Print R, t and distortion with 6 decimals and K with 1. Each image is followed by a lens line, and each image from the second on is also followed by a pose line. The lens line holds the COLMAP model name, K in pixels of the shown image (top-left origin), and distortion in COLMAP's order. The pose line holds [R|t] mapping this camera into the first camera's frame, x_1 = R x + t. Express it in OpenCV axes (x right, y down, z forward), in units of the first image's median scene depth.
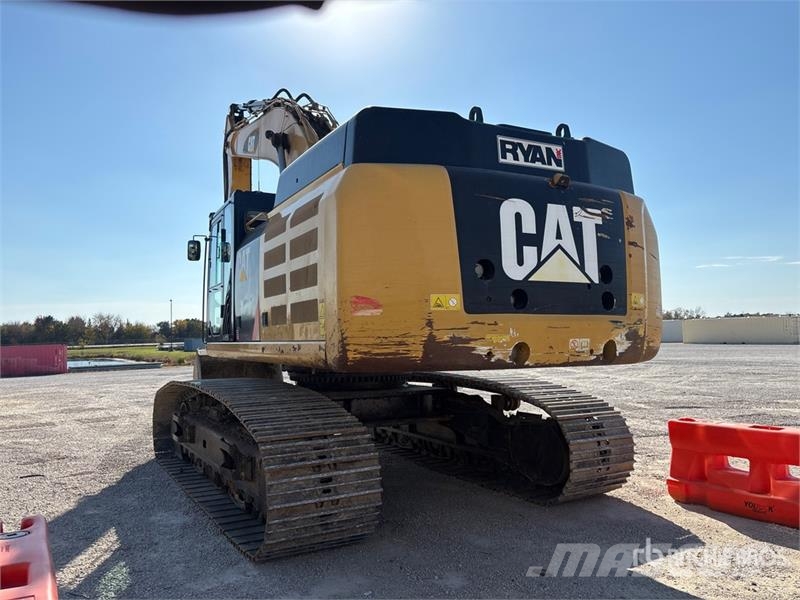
lens RADIAL K [[602.5, 0, 402.2], [0, 602.5, 303.3], [0, 0, 1]] dist [0.072032, -0.081244]
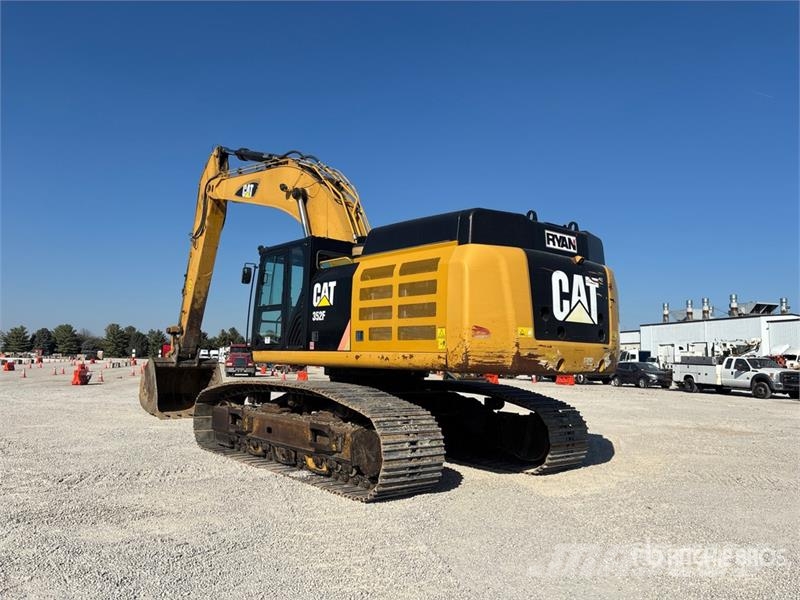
lens RADIAL K [[602.5, 0, 402.2], [0, 602.5, 303.3], [0, 0, 1]] dist [0.072032, -0.081244]
pose [[0.974162, 0.055930, 0.218816, -0.552530], [-0.049019, 0.998116, -0.036894, -0.003273], [-0.220468, 0.025215, 0.975068, -0.480046]]
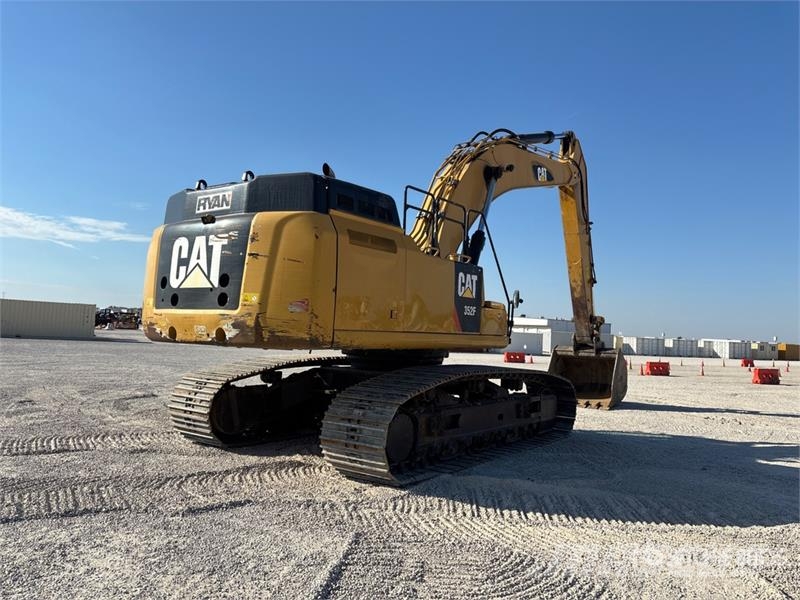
lens RADIAL K [[602.5, 0, 402.2], [0, 602.5, 303.3], [0, 0, 1]] dist [0.072032, -0.081244]
pose [[0.445682, -0.016108, -0.895046, 1.794281], [0.009364, 0.999867, -0.013331, 0.027584], [0.895142, -0.002440, 0.445774, 0.764535]]
